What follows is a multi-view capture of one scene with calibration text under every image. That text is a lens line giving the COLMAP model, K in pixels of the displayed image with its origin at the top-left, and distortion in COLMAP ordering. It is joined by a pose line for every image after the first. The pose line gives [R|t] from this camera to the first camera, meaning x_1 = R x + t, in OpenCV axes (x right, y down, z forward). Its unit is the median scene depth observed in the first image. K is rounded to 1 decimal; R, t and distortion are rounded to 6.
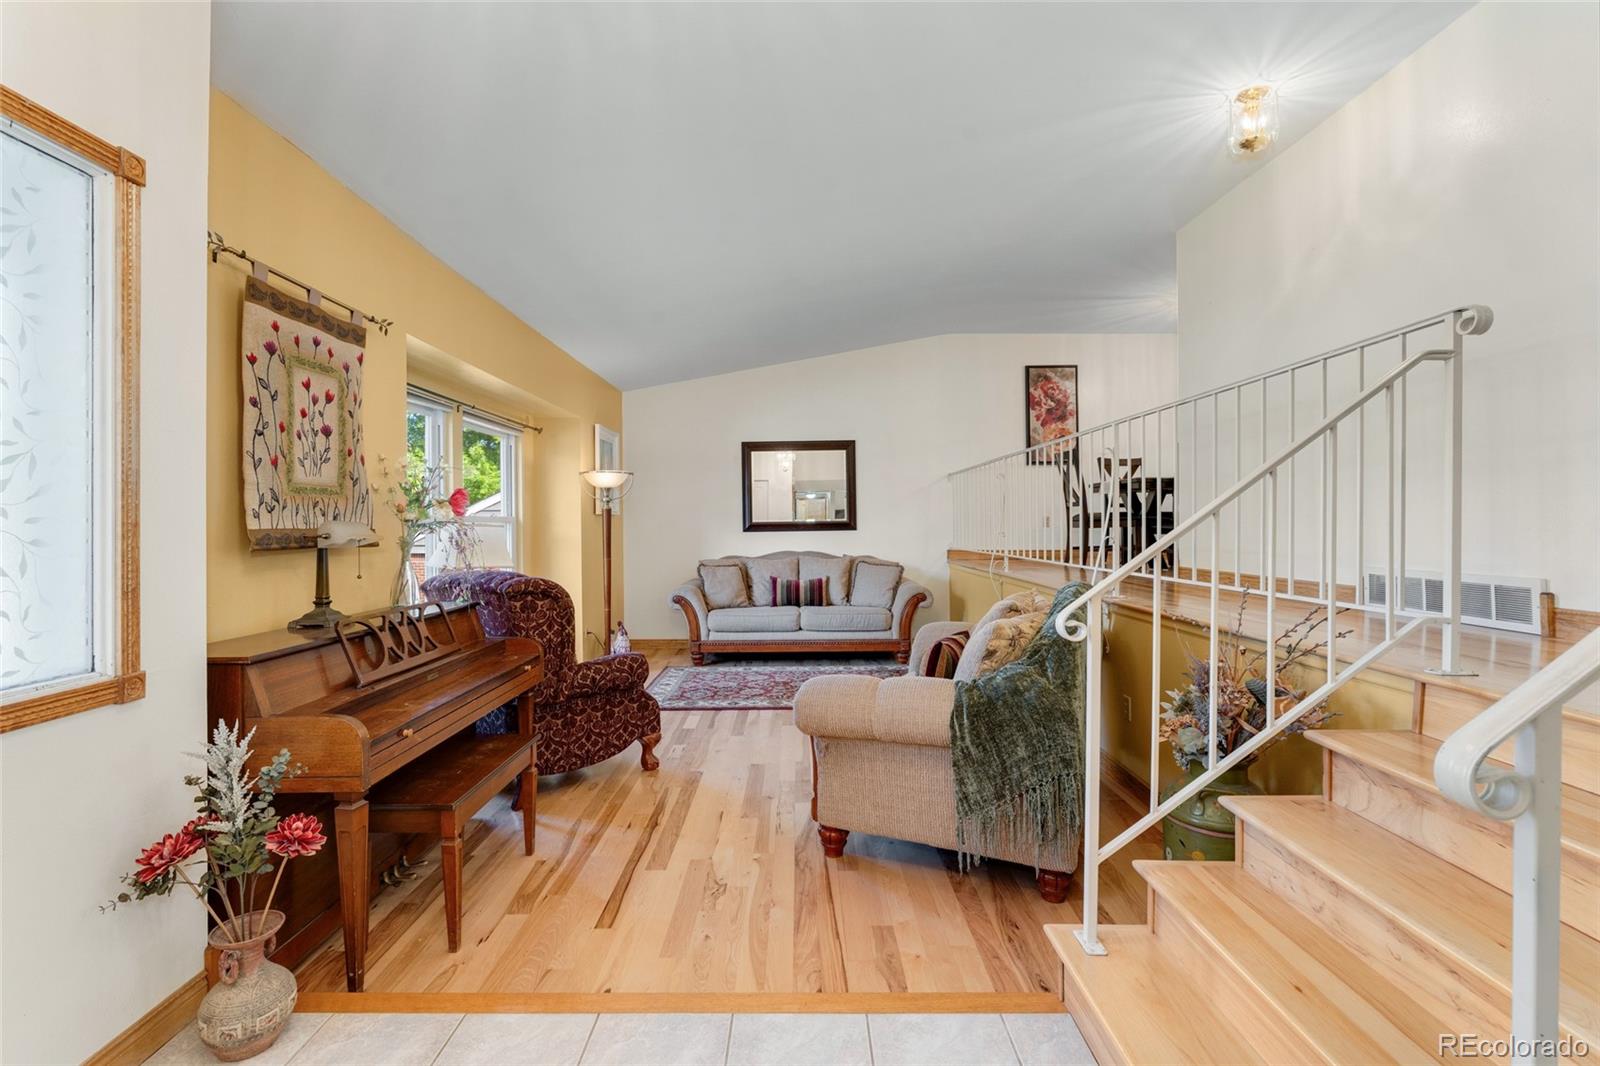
lens RADIAL K [[712.2, 0, 798.3], [0, 712.2, 519.5], [0, 0, 1]] dist [-0.005338, -0.001553]
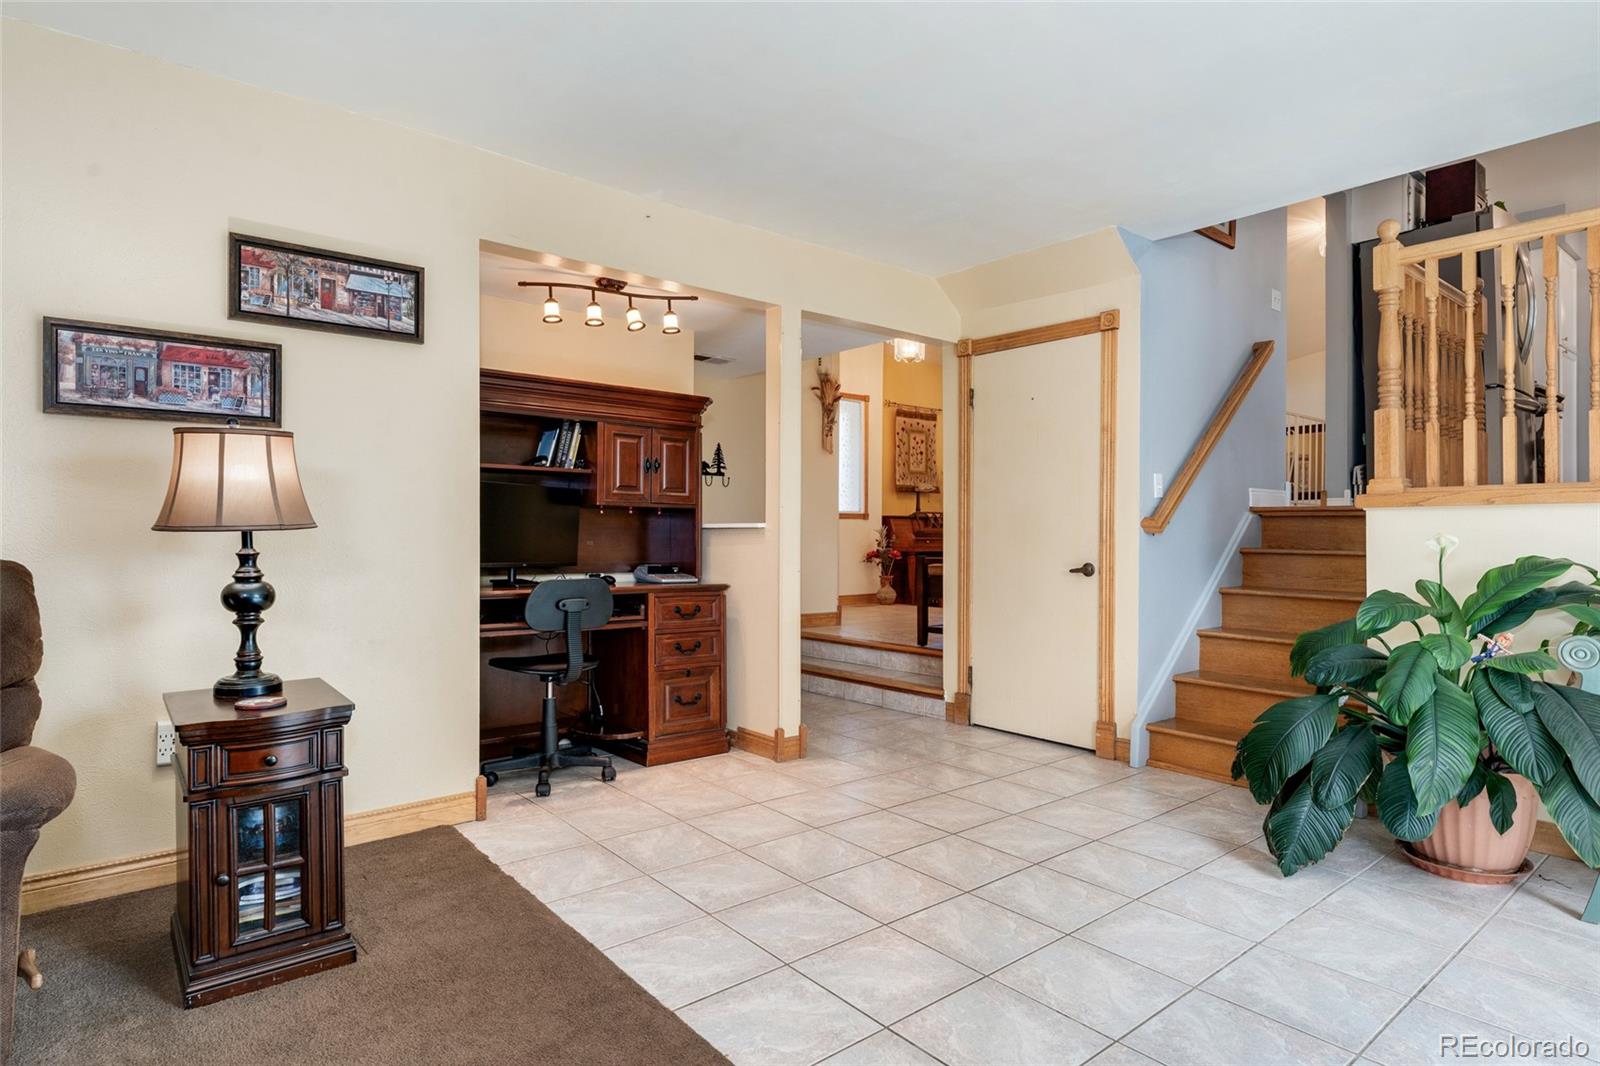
lens RADIAL K [[863.4, 0, 803.9], [0, 863.4, 529.4], [0, 0, 1]] dist [-0.000362, -0.000155]
pose [[0.623199, 0.001917, -0.782061, 1.953588], [-0.007073, 0.999970, -0.003185, 0.221161], [0.782032, 0.007516, 0.623193, -1.716799]]
